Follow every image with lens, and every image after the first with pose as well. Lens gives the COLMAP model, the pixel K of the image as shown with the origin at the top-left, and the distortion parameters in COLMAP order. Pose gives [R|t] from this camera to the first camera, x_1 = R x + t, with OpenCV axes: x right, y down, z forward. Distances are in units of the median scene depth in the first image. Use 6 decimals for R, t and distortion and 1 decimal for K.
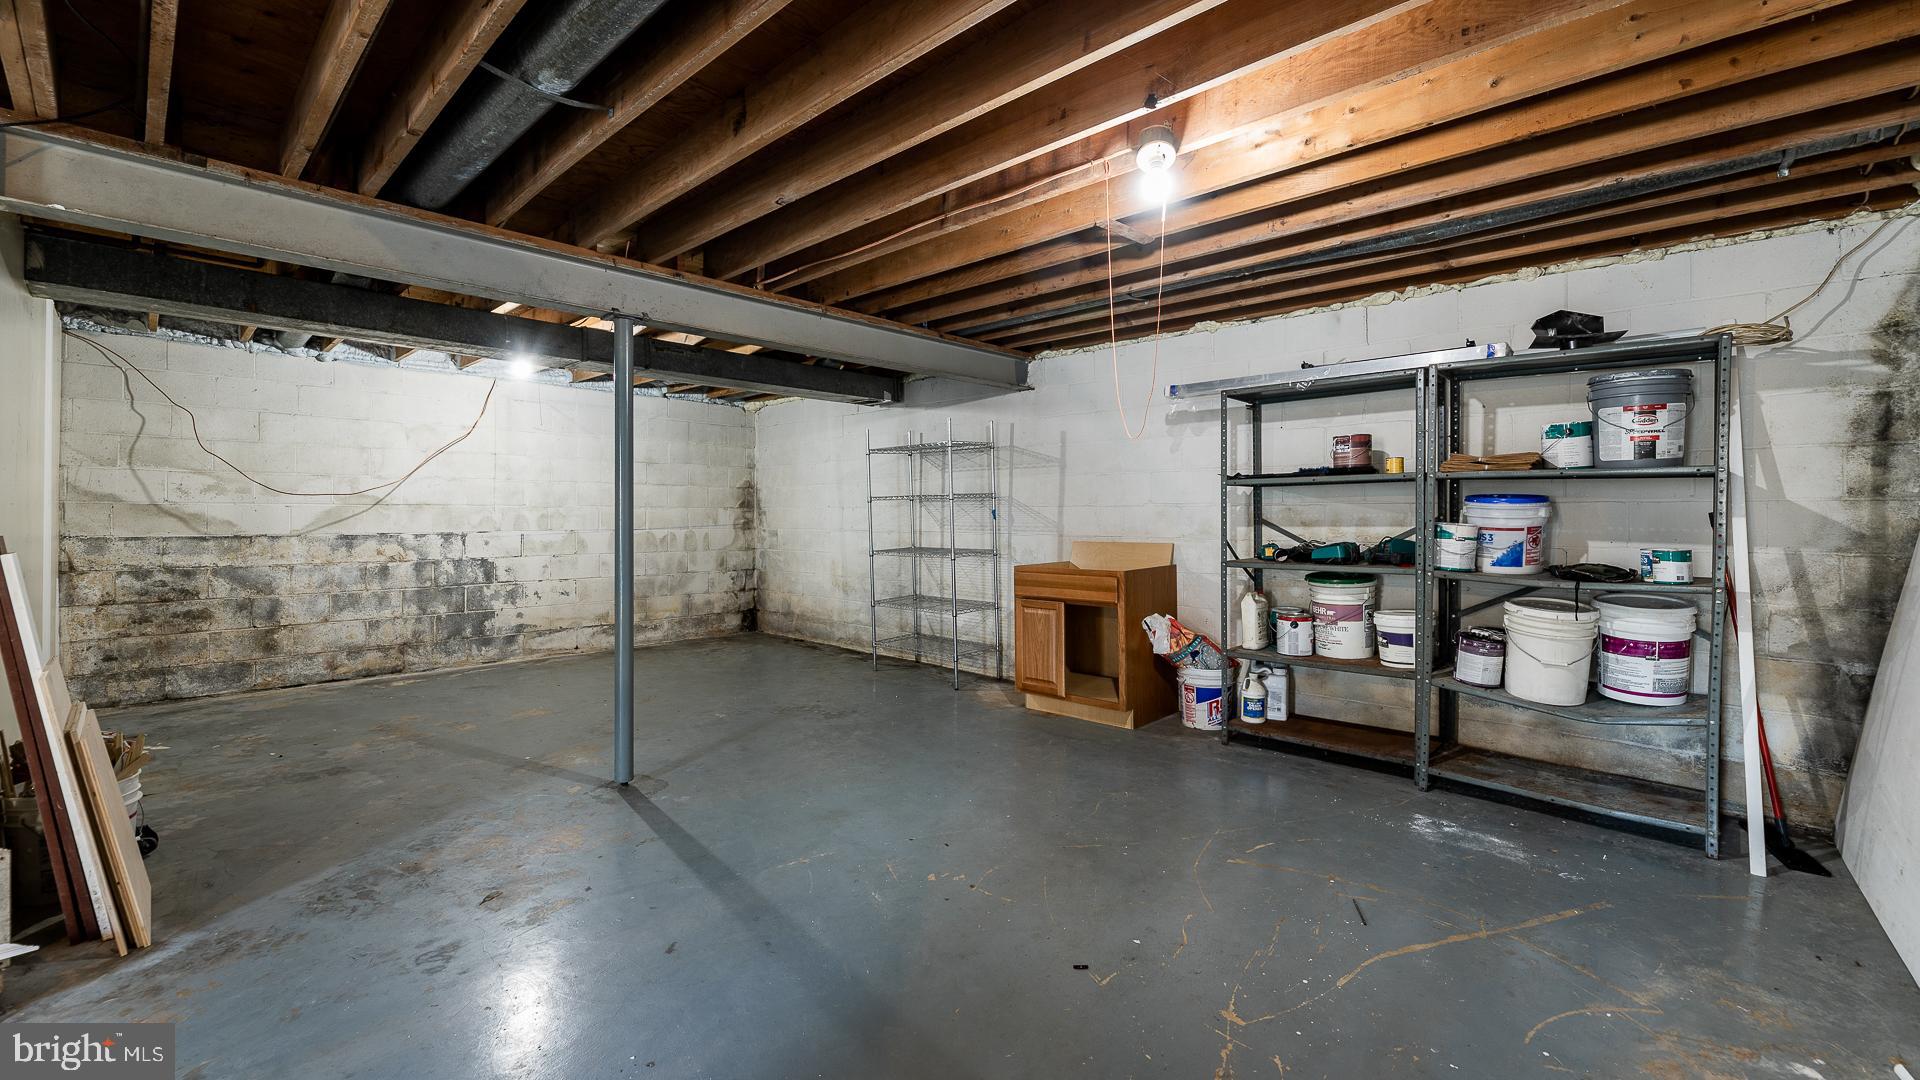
lens RADIAL K [[779.1, 0, 959.9], [0, 779.1, 515.9], [0, 0, 1]] dist [-0.000798, -0.000182]
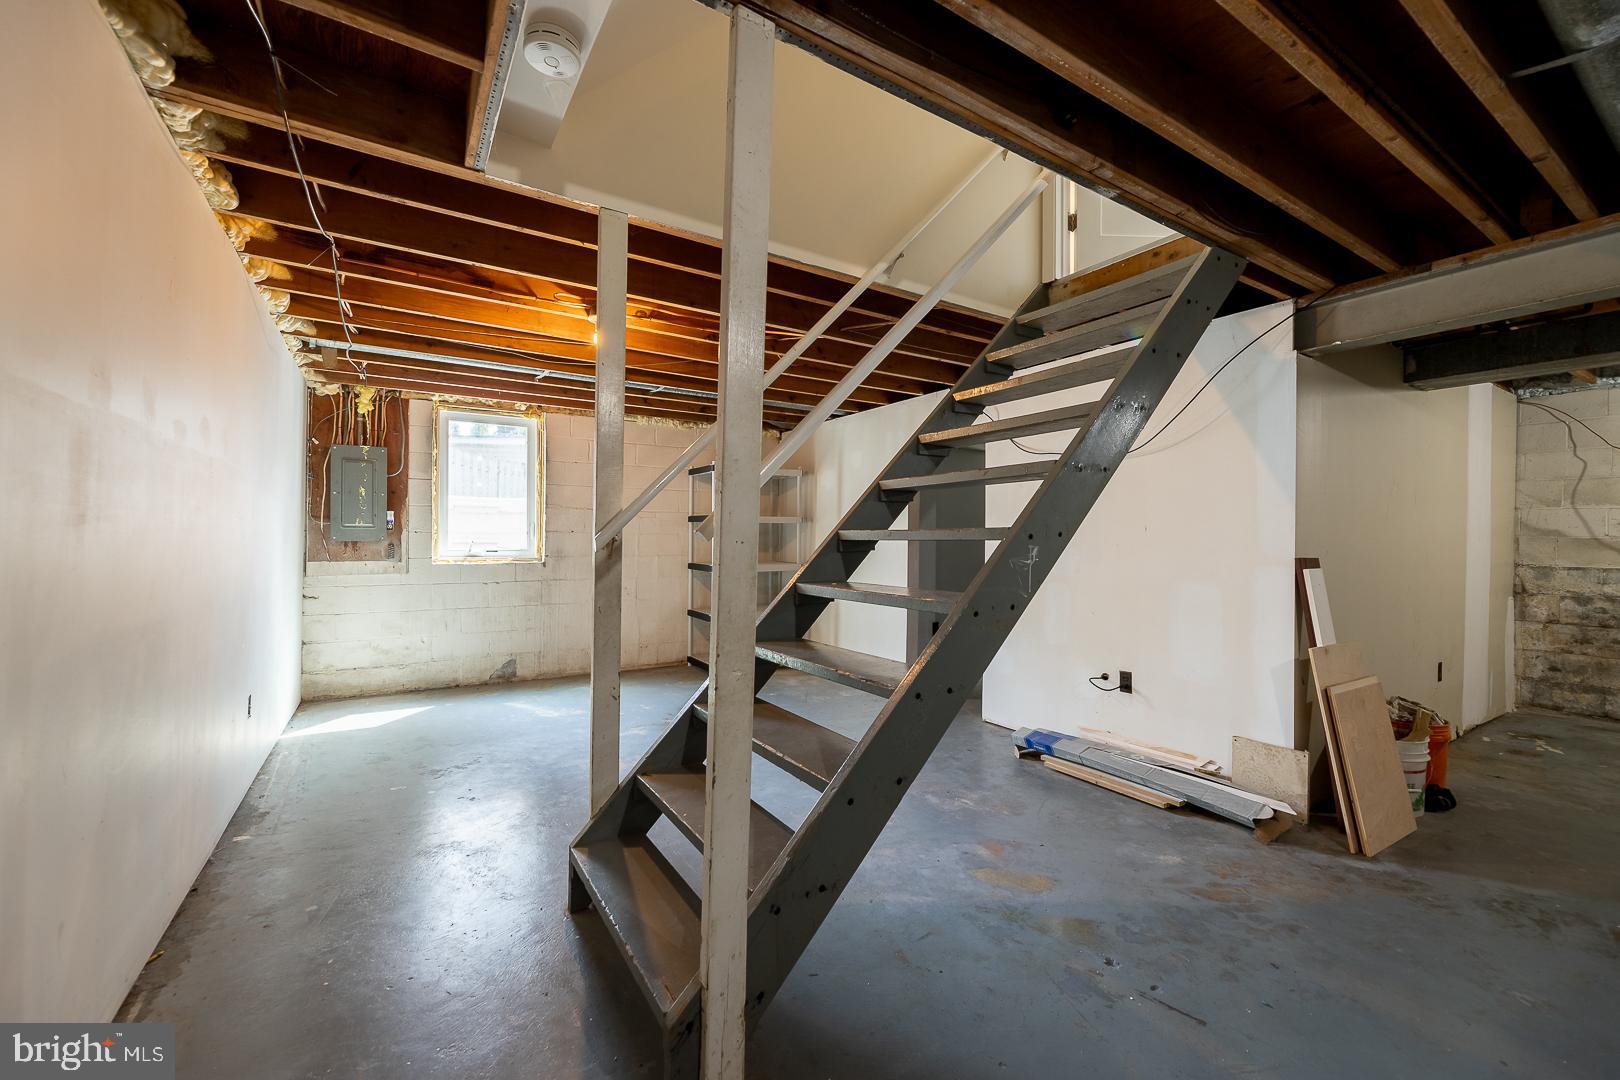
lens RADIAL K [[653.2, 0, 810.0], [0, 653.2, 540.0], [0, 0, 1]] dist [0.003554, 0.000166]
pose [[-0.251852, -0.003377, -0.967760, 0.162793], [-0.011700, 0.999931, -0.000445, 0.000692], [0.967695, 0.011211, -0.251874, 0.156405]]
